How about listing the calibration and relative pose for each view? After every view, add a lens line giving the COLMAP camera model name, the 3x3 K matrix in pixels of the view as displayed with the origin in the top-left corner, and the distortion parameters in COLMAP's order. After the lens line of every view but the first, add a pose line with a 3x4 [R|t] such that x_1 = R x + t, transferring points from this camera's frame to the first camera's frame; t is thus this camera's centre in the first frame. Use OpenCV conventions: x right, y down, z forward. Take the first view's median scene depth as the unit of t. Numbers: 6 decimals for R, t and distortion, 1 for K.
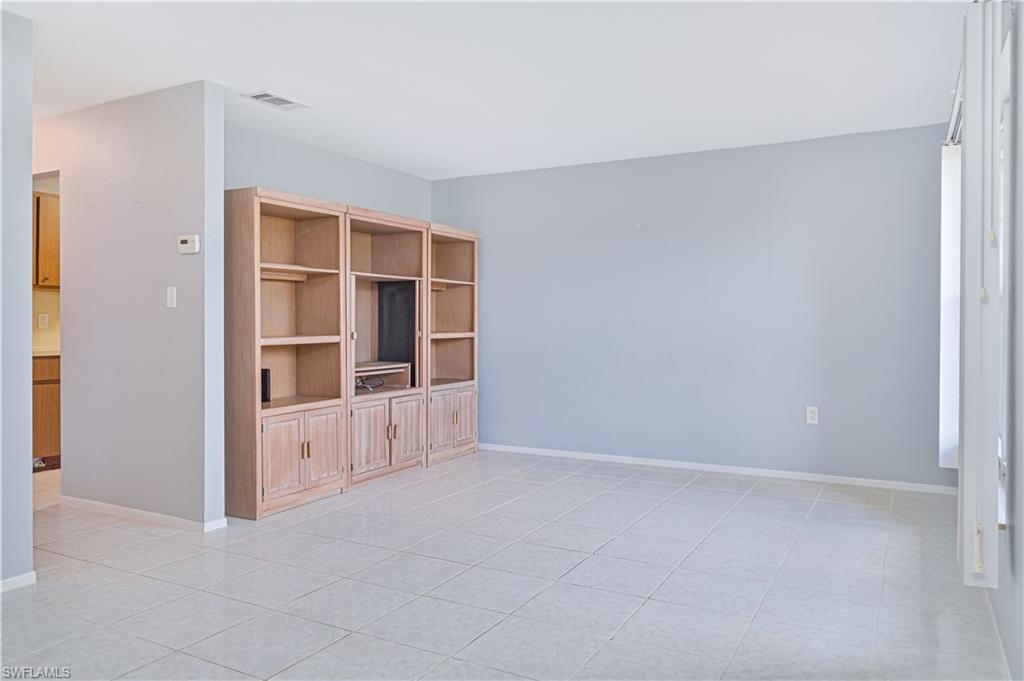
lens RADIAL K [[728.4, 0, 509.6], [0, 728.4, 323.6], [0, 0, 1]] dist [0.000276, 0.000709]
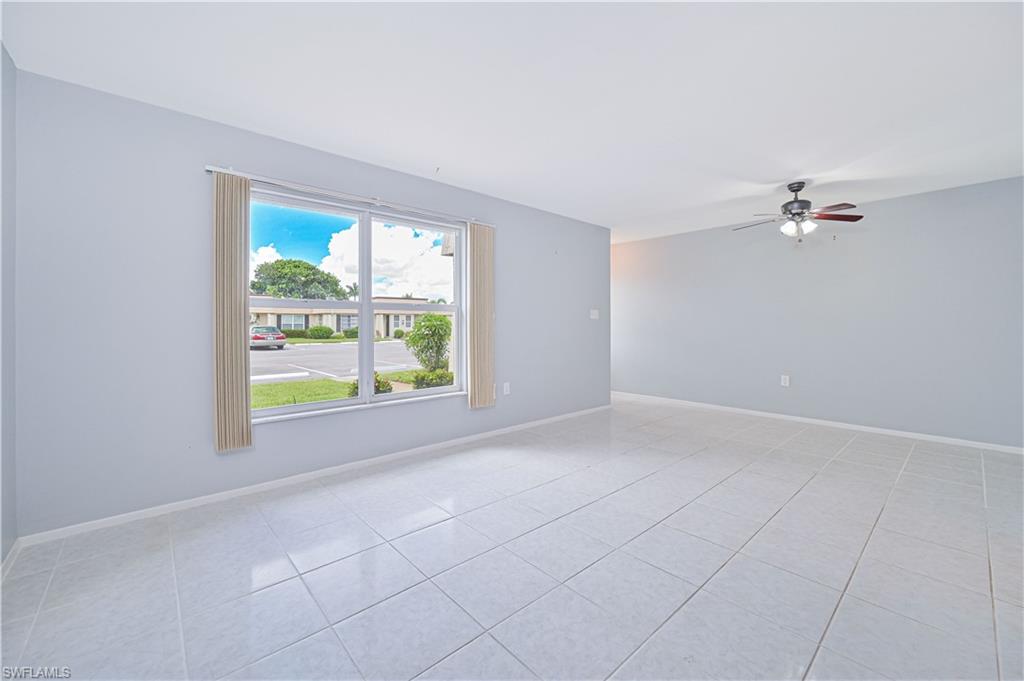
lens RADIAL K [[406.5, 0, 516.2], [0, 406.5, 332.0], [0, 0, 1]] dist [-0.002962, -0.000110]
pose [[-0.944388, -0.005410, 0.328788, -0.031569], [0.001441, 0.999787, 0.020590, -0.003597], [-0.328829, 0.019919, -0.944179, 1.229825]]
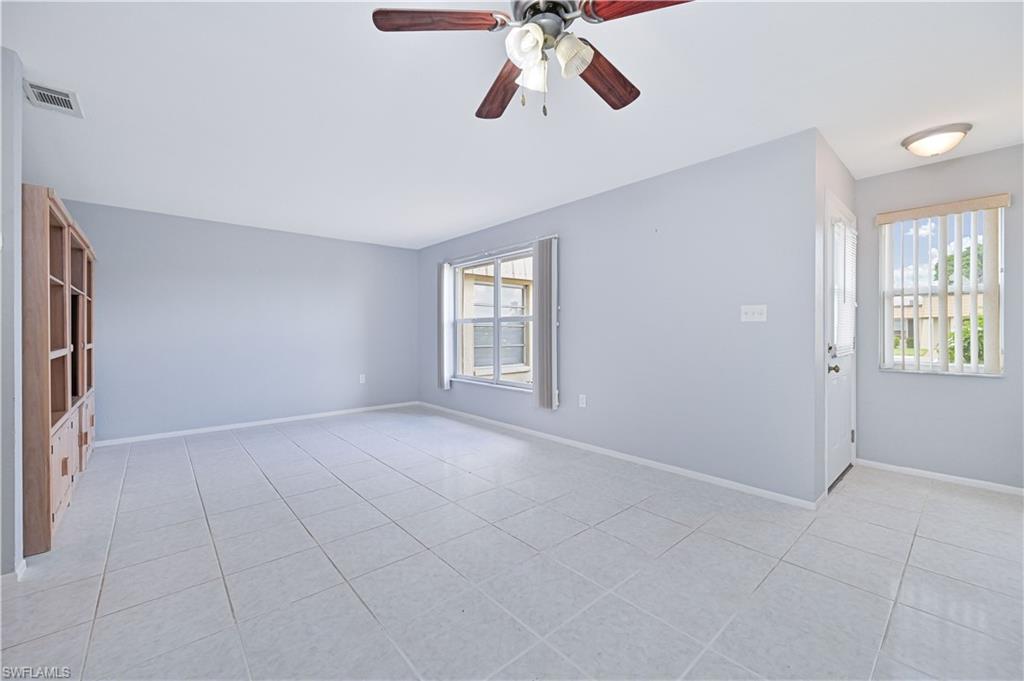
lens RADIAL K [[406.5, 0, 516.2], [0, 406.5, 332.0], [0, 0, 1]] dist [-0.002962, -0.000110]
pose [[0.335234, -0.003326, 0.942129, -0.551797], [0.005351, 0.999984, 0.001626, -0.003579], [-0.942120, 0.004496, 0.335246, 0.239013]]
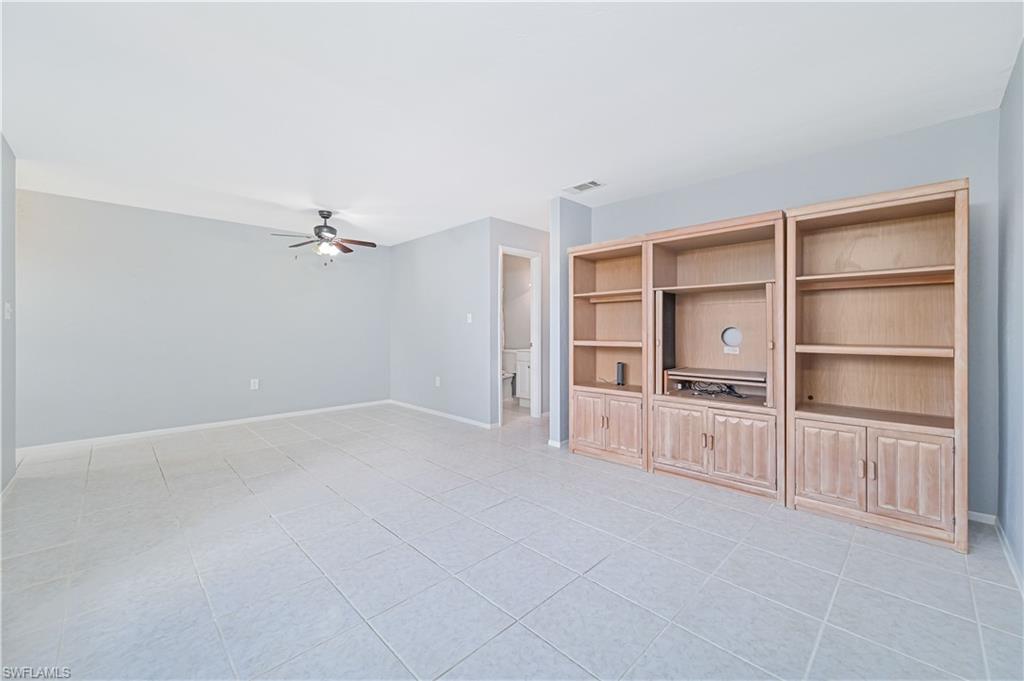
lens RADIAL K [[406.5, 0, 516.2], [0, 406.5, 332.0], [0, 0, 1]] dist [-0.002962, -0.000110]
pose [[-0.274437, 0.003306, -0.961599, 0.489206], [-0.003894, 0.999982, 0.004549, -0.002484], [0.961597, 0.004993, -0.274419, 0.990922]]
